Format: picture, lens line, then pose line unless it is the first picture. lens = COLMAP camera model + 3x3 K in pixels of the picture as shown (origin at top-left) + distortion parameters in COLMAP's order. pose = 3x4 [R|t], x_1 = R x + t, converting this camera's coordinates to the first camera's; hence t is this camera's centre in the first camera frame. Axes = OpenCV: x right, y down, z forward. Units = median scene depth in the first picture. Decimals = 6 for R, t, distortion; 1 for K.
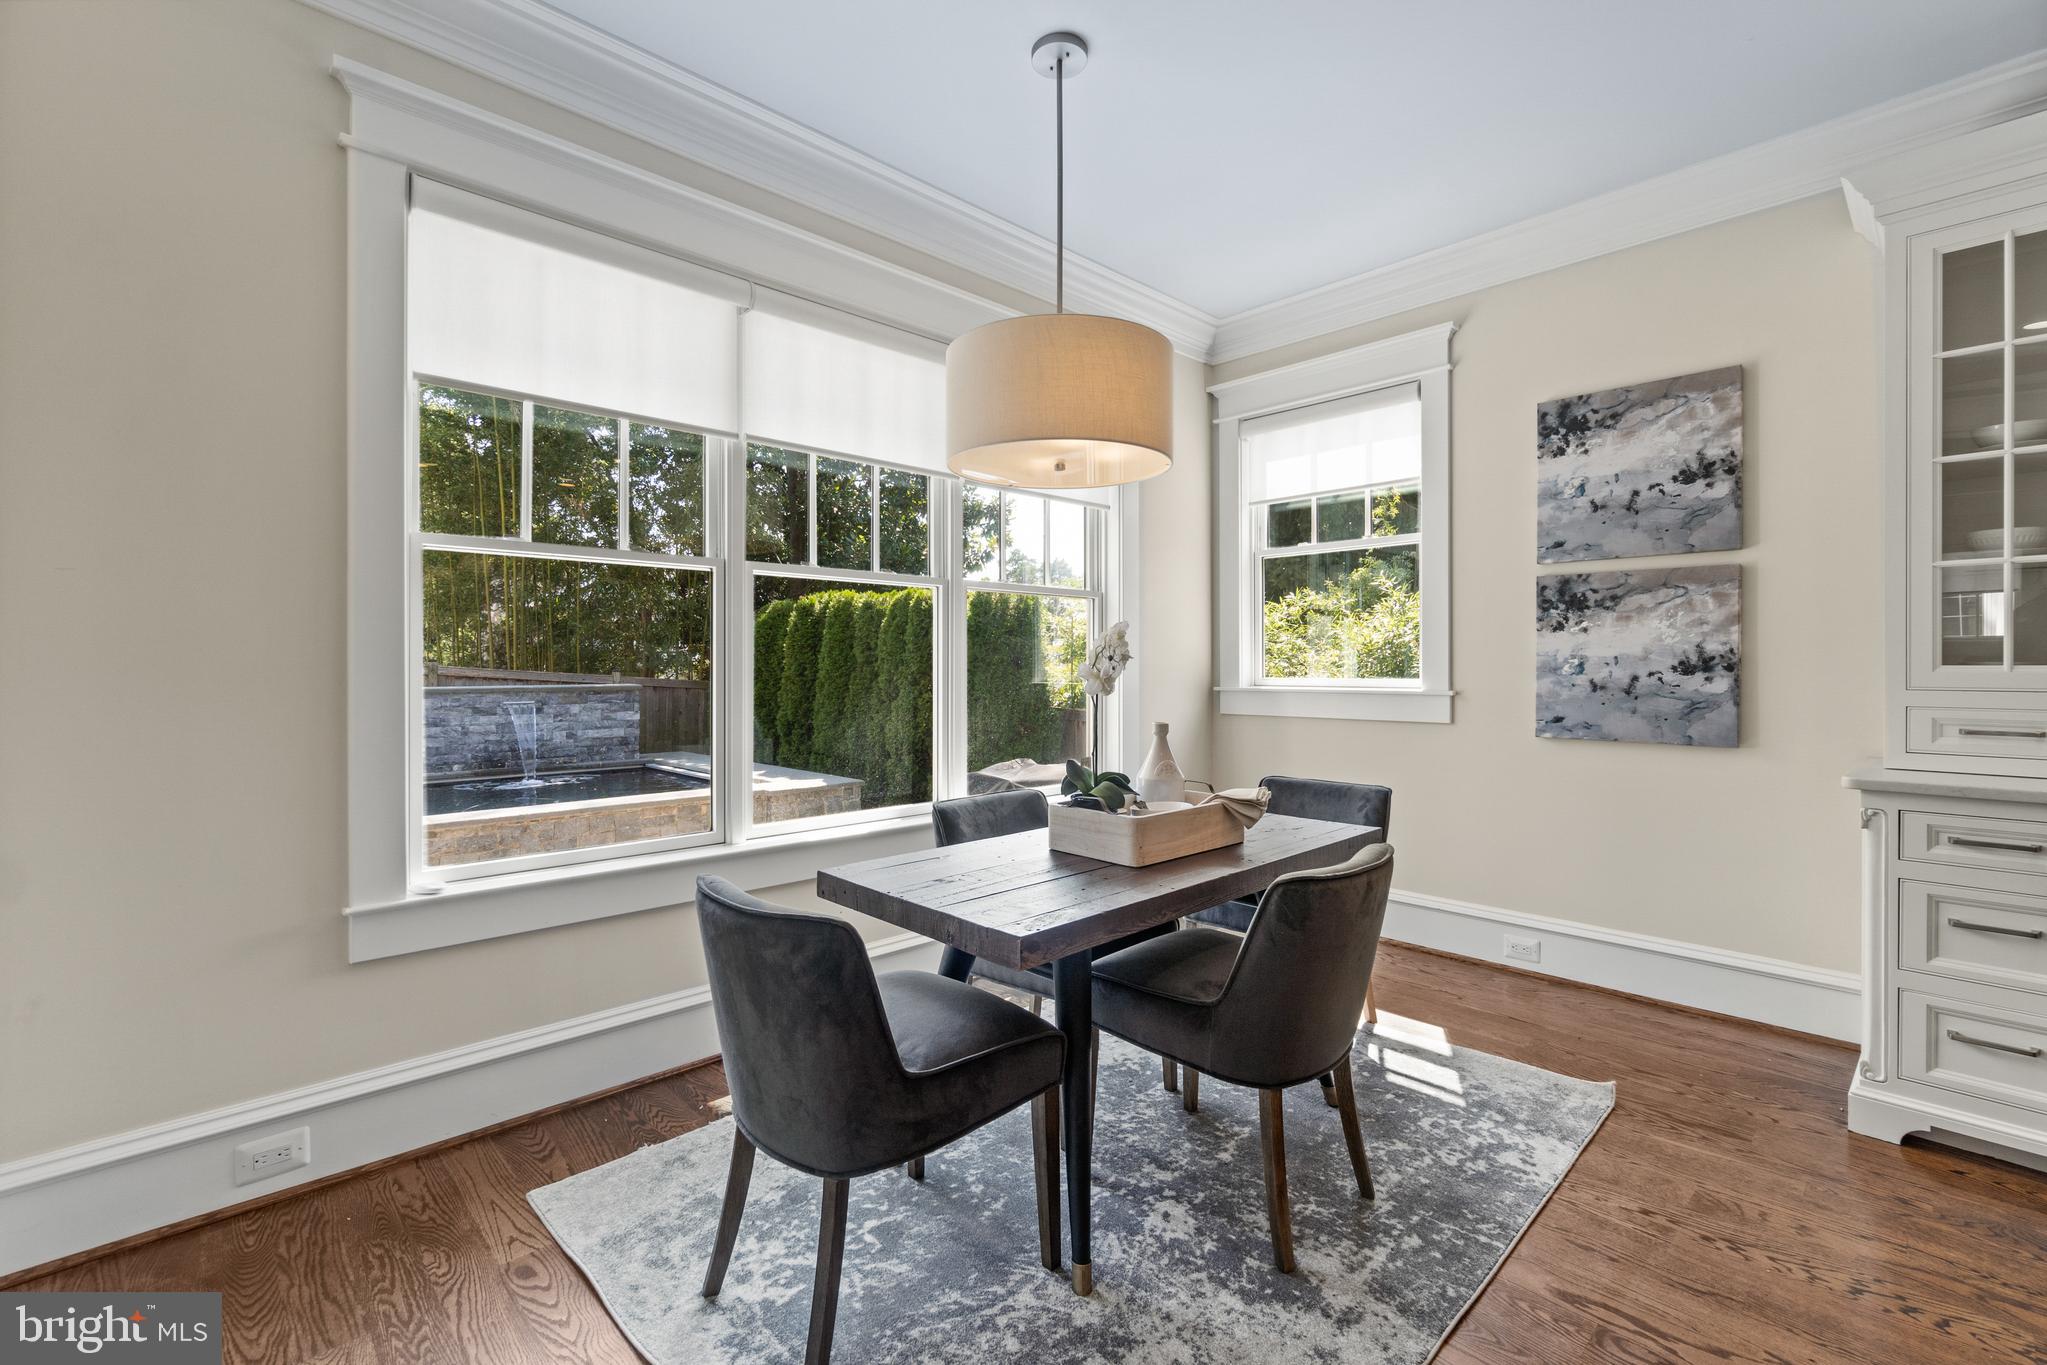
lens RADIAL K [[879.5, 0, 1016.5], [0, 879.5, 664.1], [0, 0, 1]] dist [-0.001427, 0.000474]
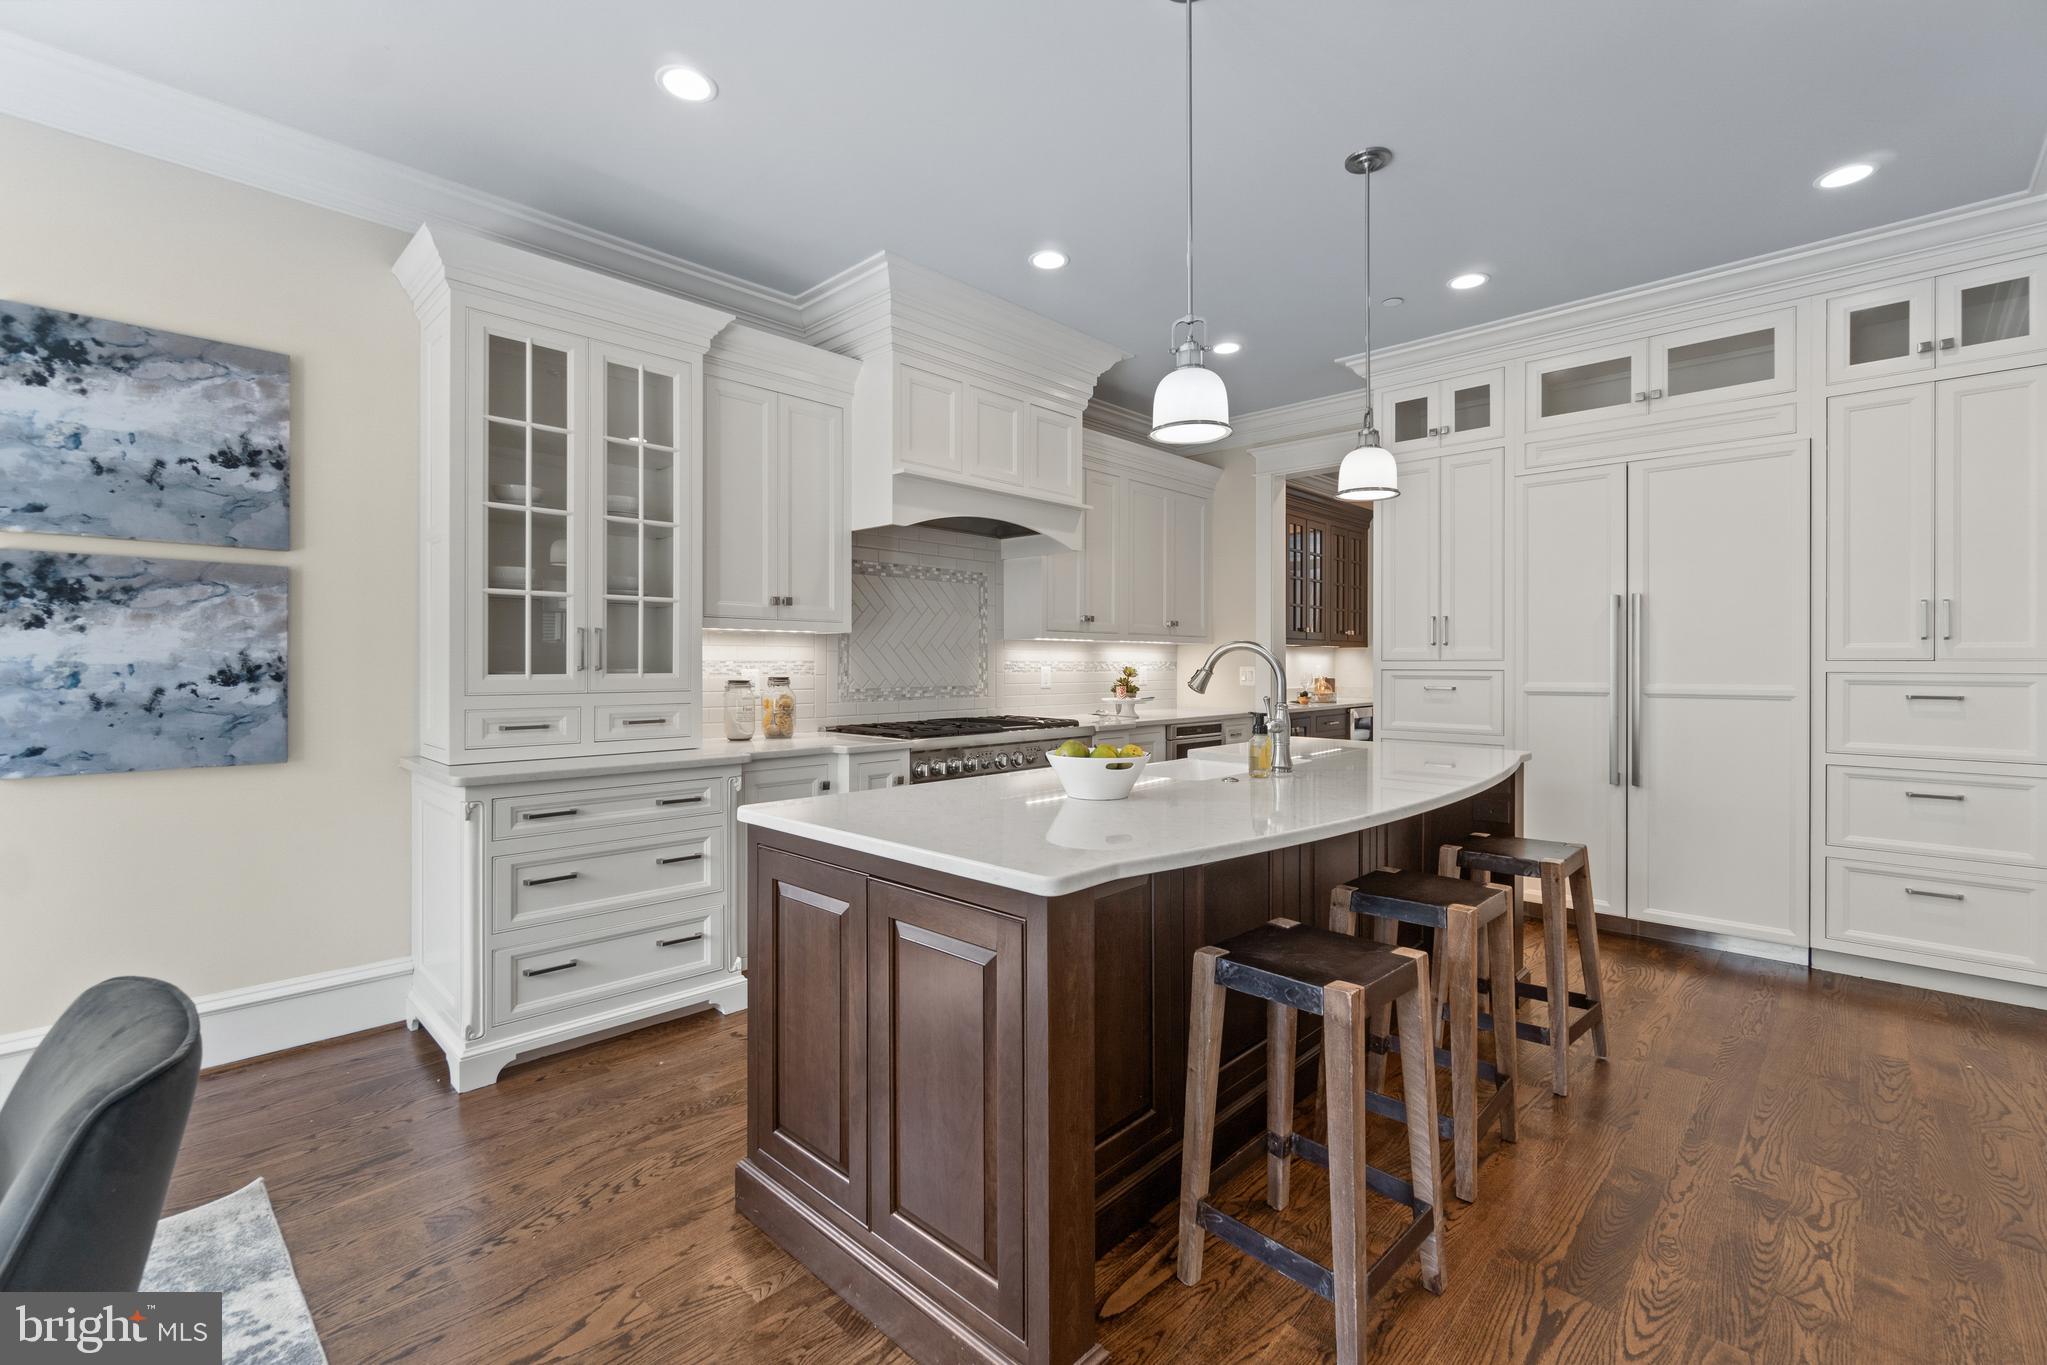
lens RADIAL K [[879.5, 0, 1016.5], [0, 879.5, 664.1], [0, 0, 1]] dist [-0.001427, 0.000474]
pose [[-0.031859, -0.000338, 0.999492, -0.138854], [-0.002379, 0.999997, 0.000262, -0.011599], [-0.999490, -0.002369, -0.031860, 0.243812]]
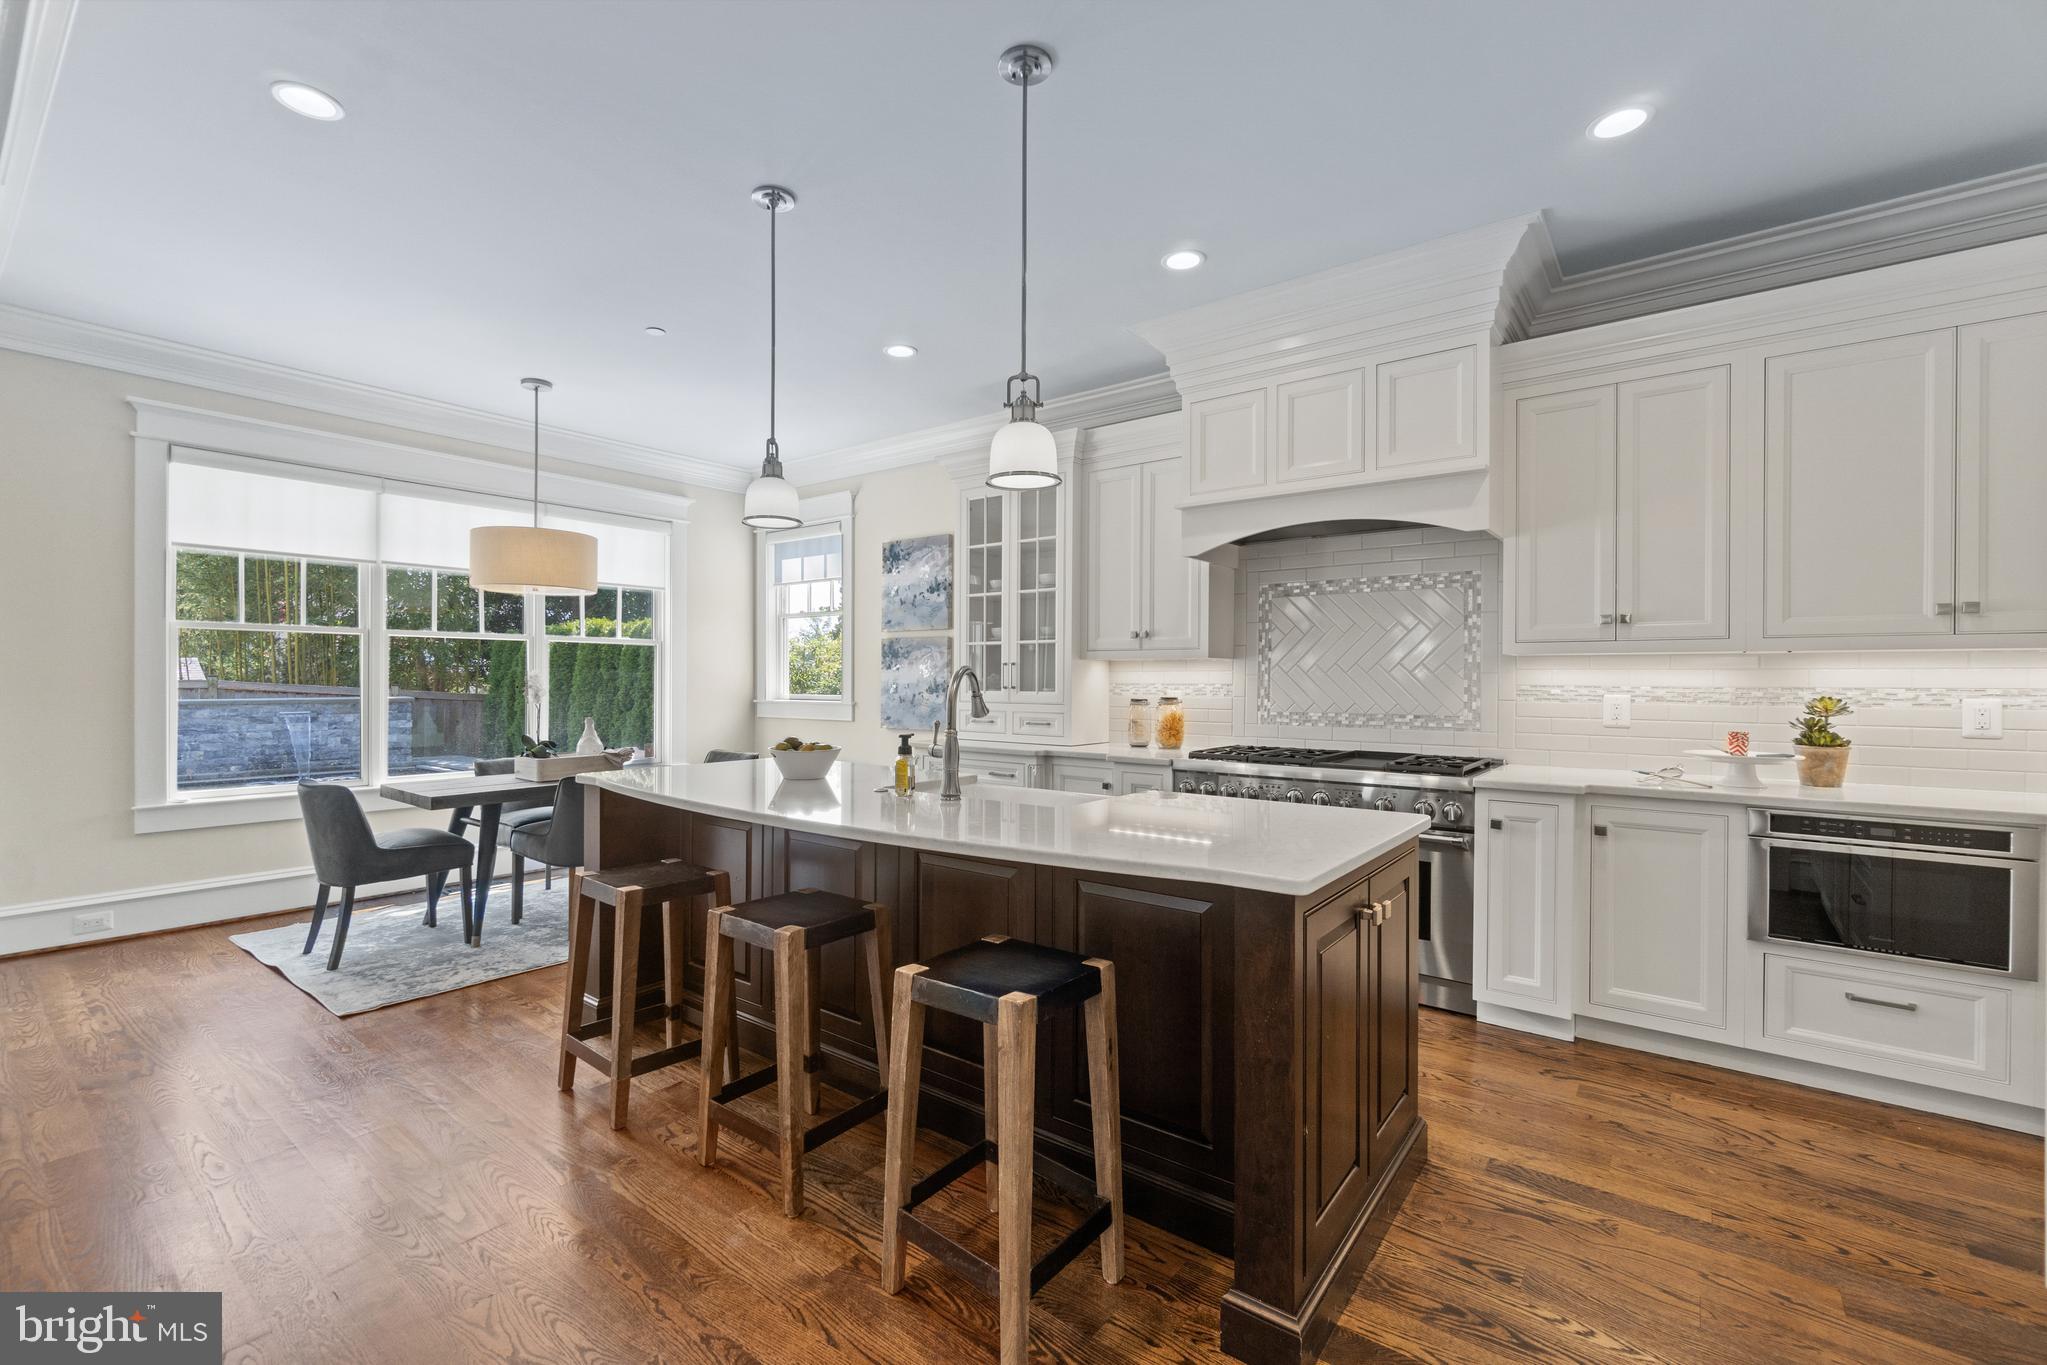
lens RADIAL K [[871.6, 0, 1015.3], [0, 871.6, 678.5], [0, 0, 1]] dist [-0.001250, -0.000268]
pose [[0.989157, 0.004272, 0.146800, 0.672466], [-0.004591, 0.999988, 0.001834, -0.025423], [-0.146790, -0.002488, 0.989164, -0.904722]]
